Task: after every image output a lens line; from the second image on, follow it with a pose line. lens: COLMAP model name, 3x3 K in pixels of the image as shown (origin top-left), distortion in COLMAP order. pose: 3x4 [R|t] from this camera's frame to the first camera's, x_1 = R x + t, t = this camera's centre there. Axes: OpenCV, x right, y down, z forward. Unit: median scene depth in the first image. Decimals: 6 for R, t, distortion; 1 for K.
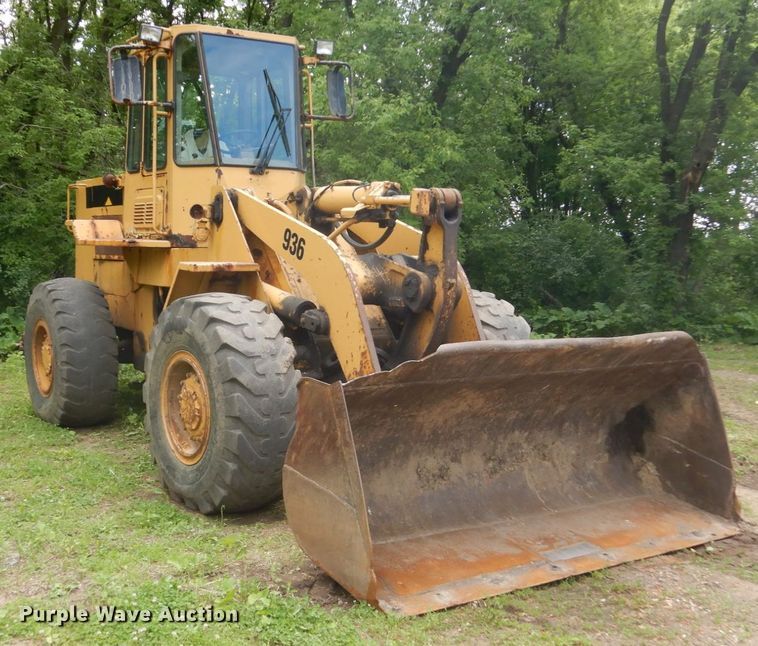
lens RADIAL K [[963.9, 0, 318.6], [0, 963.9, 339.6], [0, 0, 1]] dist [-0.003918, 0.000000]
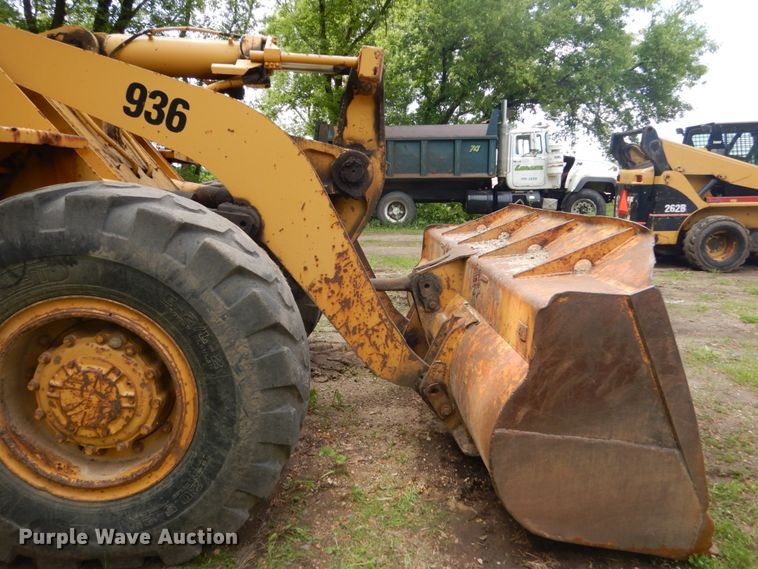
lens RADIAL K [[542.2, 0, 377.8], [0, 542.2, 278.4], [0, 0, 1]] dist [0.007825, -0.005639]
pose [[0.502234, -0.164644, 0.848913, -0.293938], [0.082651, 0.986352, 0.142402, -0.024748], [-0.860773, -0.001355, 0.508988, 0.697594]]
